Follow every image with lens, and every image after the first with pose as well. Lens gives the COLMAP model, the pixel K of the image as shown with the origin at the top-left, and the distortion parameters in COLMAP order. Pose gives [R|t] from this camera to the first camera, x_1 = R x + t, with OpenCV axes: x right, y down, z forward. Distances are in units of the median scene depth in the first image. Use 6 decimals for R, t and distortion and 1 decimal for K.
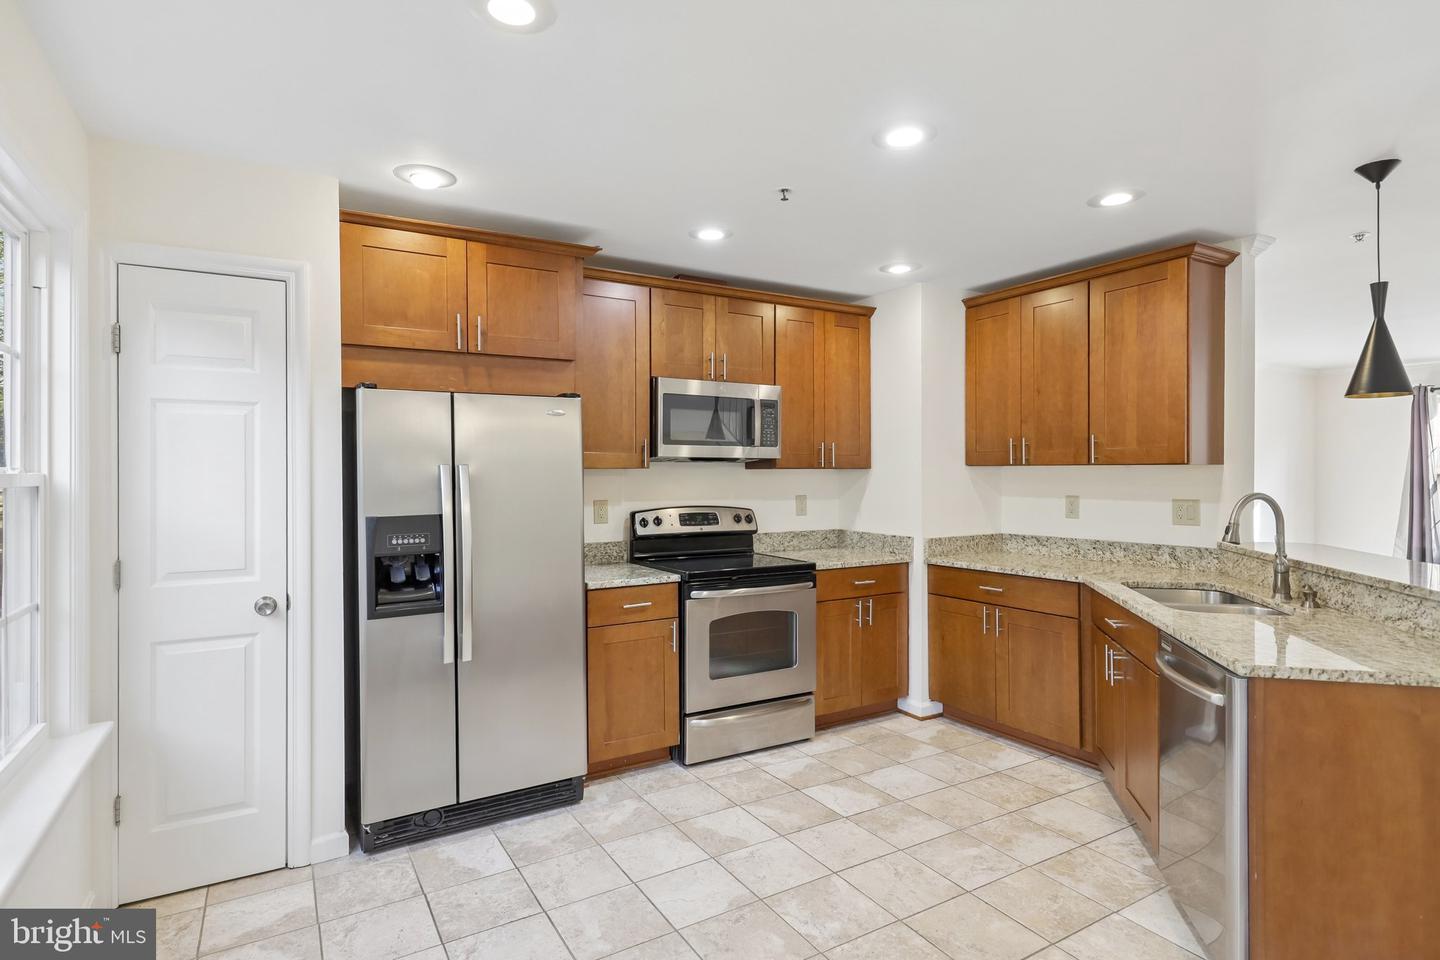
lens RADIAL K [[729.2, 0, 720.0], [0, 729.2, 480.0], [0, 0, 1]] dist [0.002206, -0.000144]
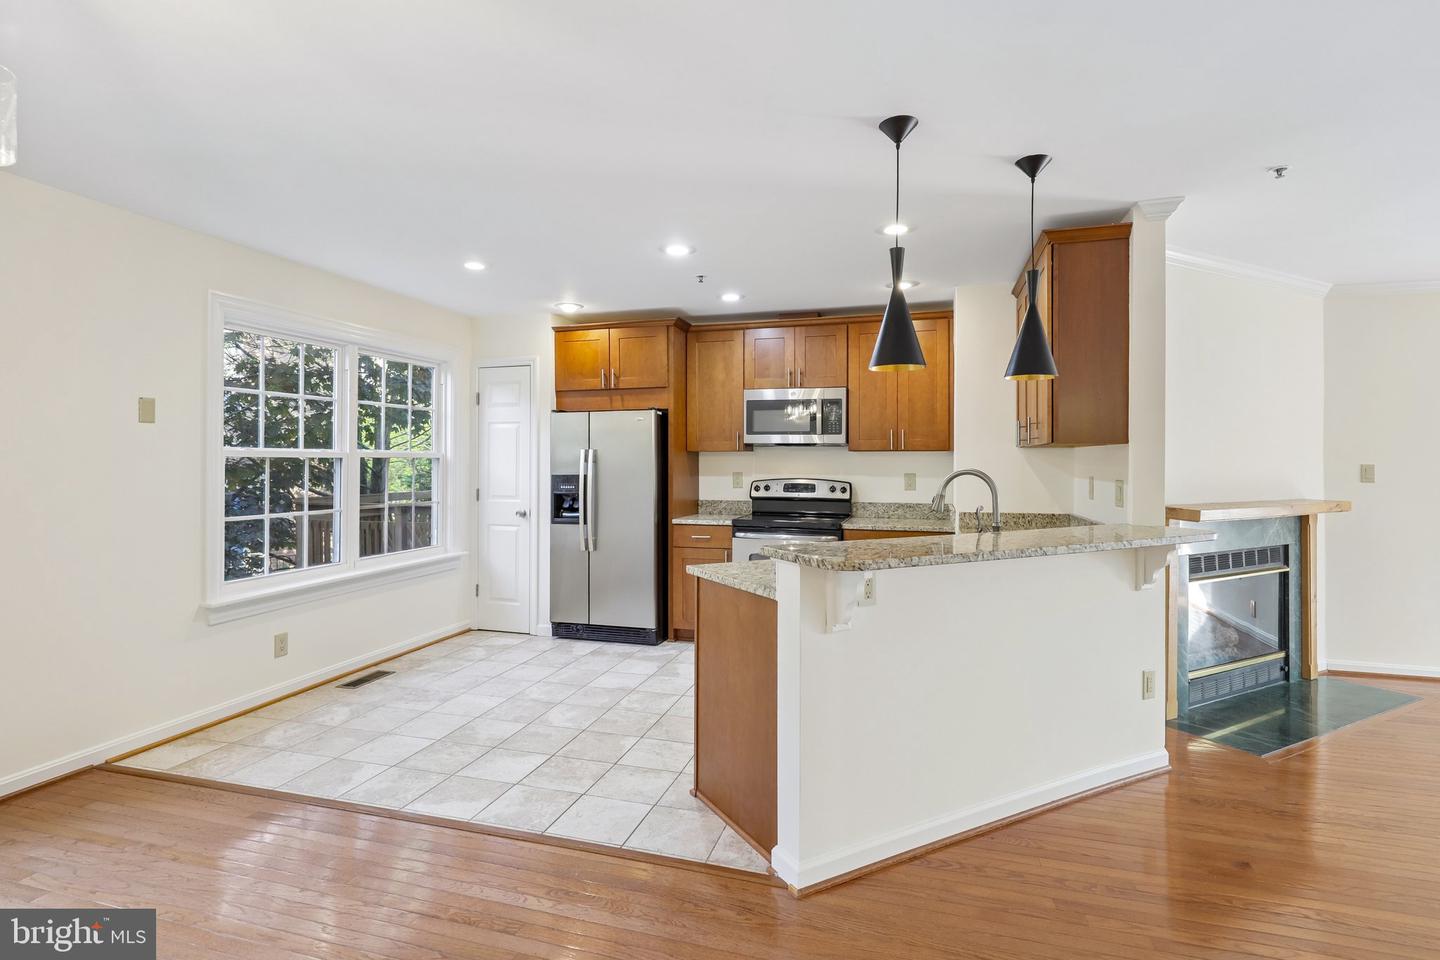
lens RADIAL K [[691.1, 0, 717.3], [0, 691.1, 469.3], [0, 0, 1]] dist [0.001495, 0.000546]
pose [[0.689112, 0.013391, -0.724531, 1.130977], [-0.010352, 0.999909, 0.008634, 0.012239], [0.724581, 0.001550, 0.689188, -0.015901]]
